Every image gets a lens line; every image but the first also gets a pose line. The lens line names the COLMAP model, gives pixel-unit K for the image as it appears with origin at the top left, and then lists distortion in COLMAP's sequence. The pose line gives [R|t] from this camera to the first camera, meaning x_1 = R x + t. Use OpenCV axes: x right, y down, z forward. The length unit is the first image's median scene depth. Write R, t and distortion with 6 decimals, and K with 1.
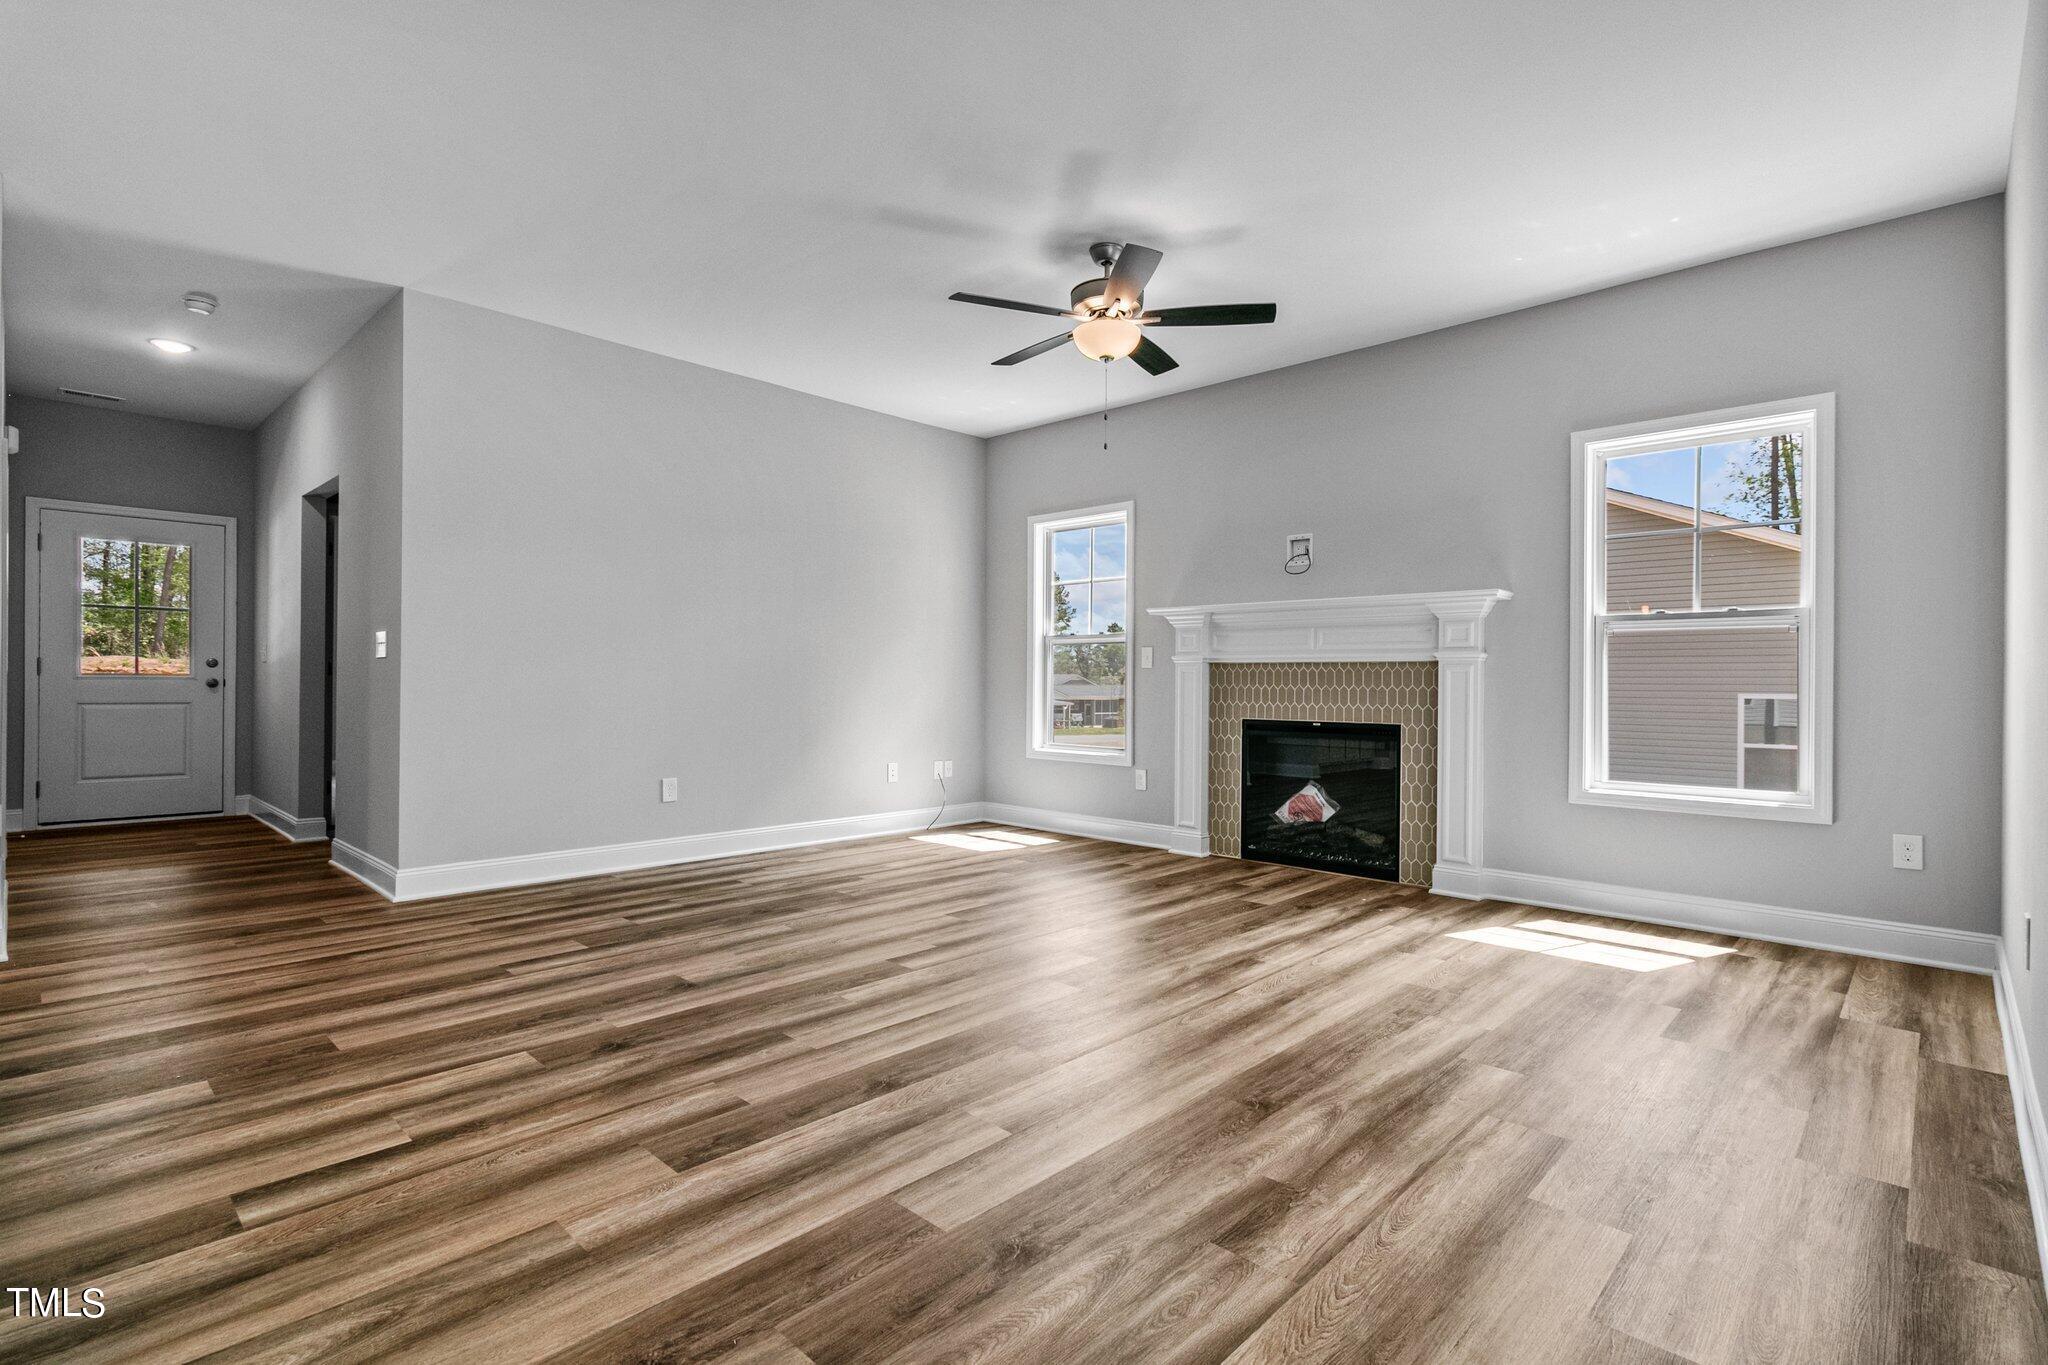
lens RADIAL K [[951.9, 0, 1018.1], [0, 951.9, 695.4], [0, 0, 1]] dist [0.004085, -0.000331]
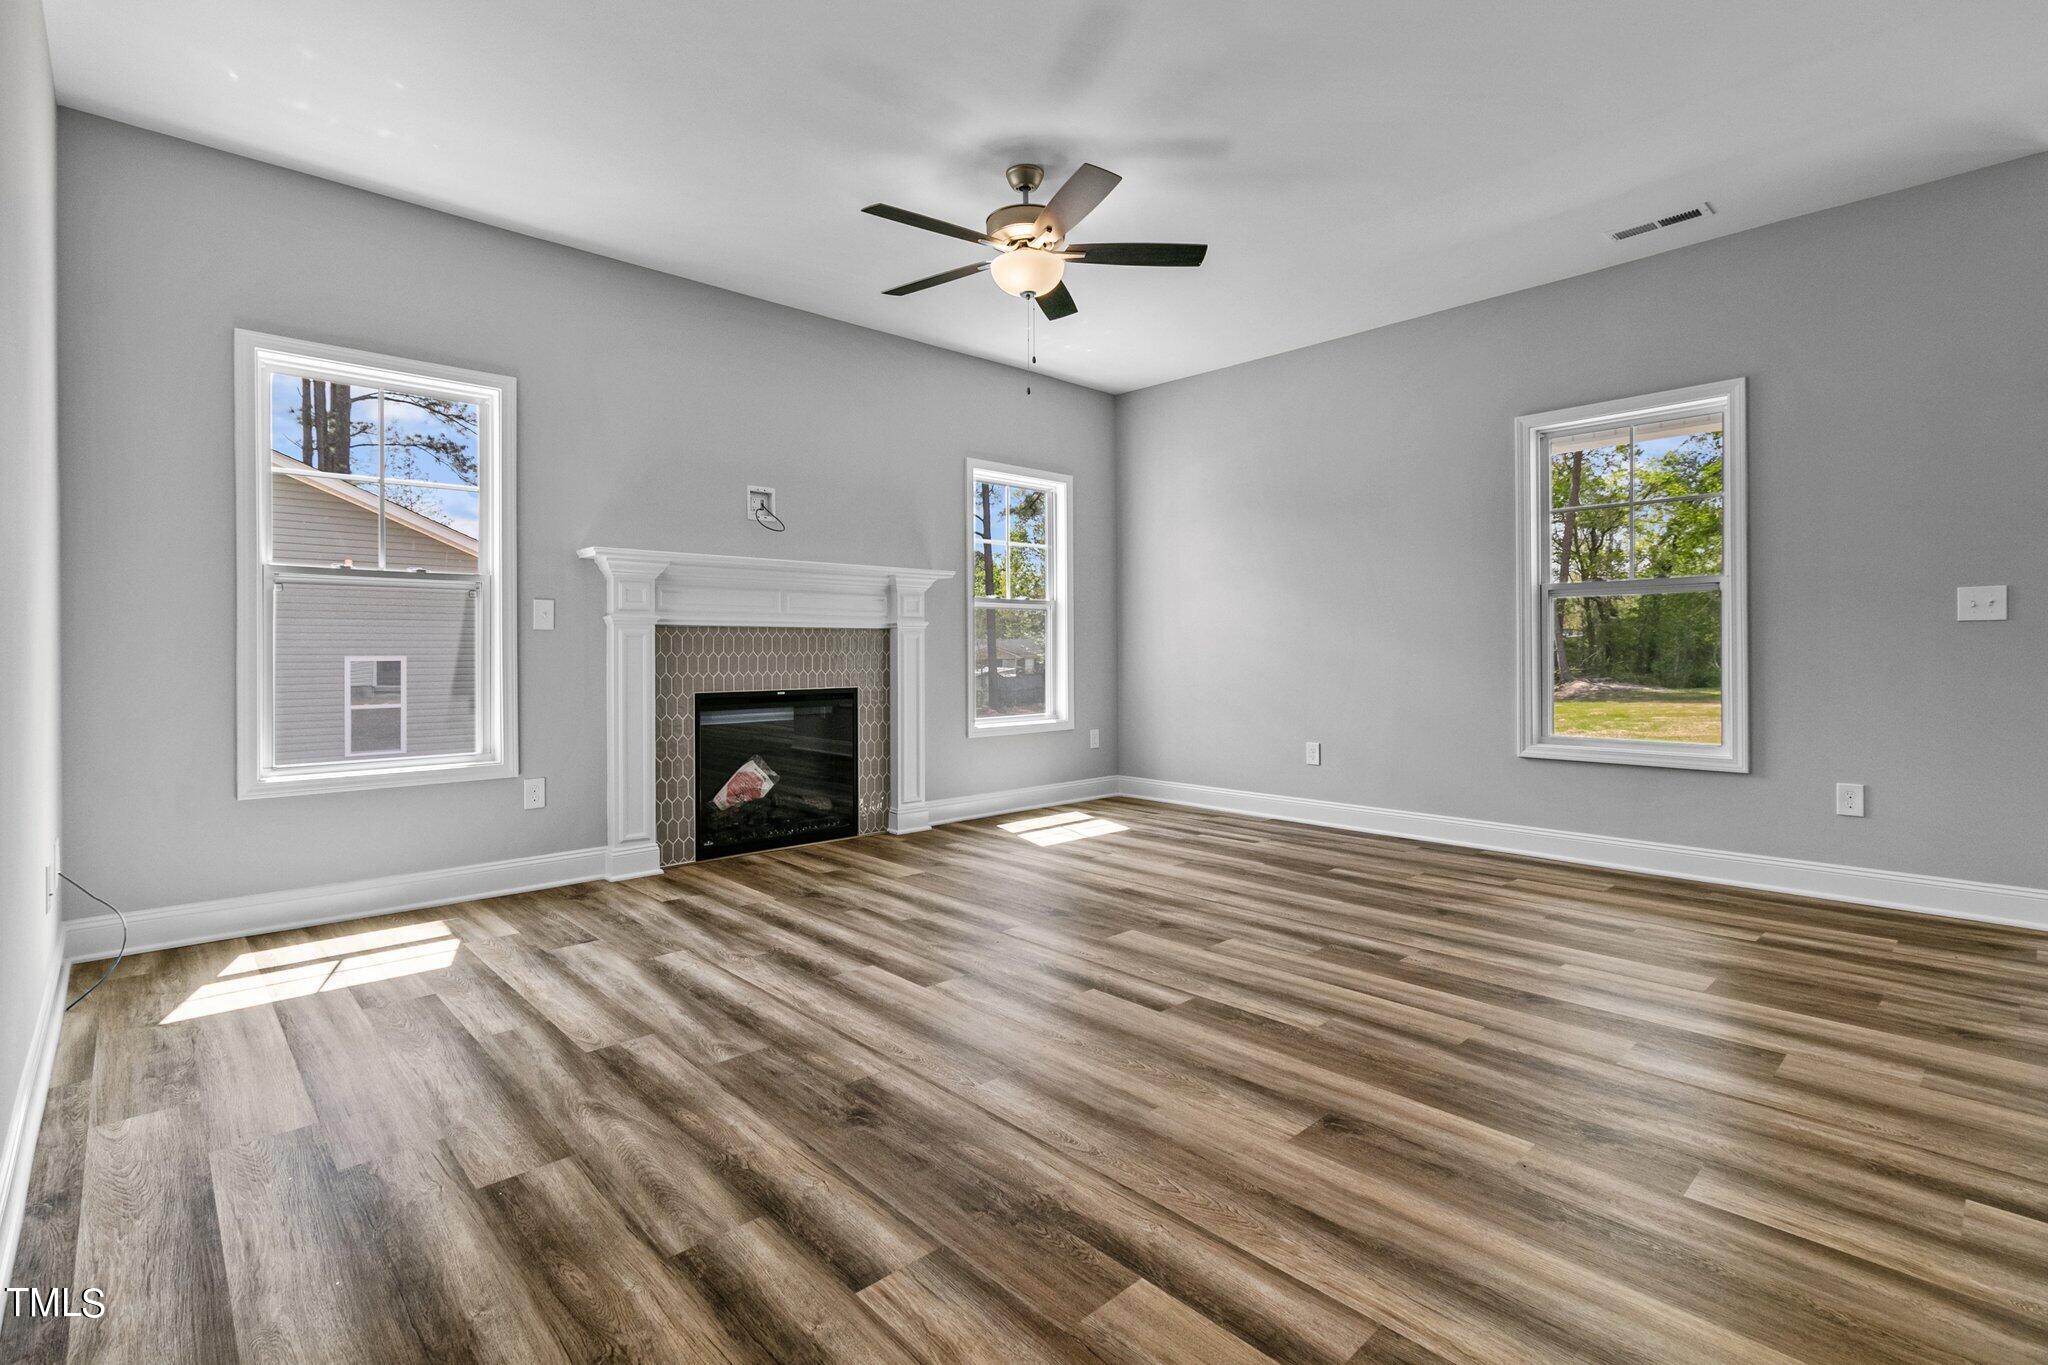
lens RADIAL K [[951.9, 0, 1008.6], [0, 951.9, 661.4], [0, 0, 1]] dist [0.004085, -0.000331]
pose [[0.065219, -0.022463, 0.997618, -0.654065], [0.017812, 0.999614, 0.021343, -0.018379], [-0.997712, 0.016377, 0.065594, 0.764666]]
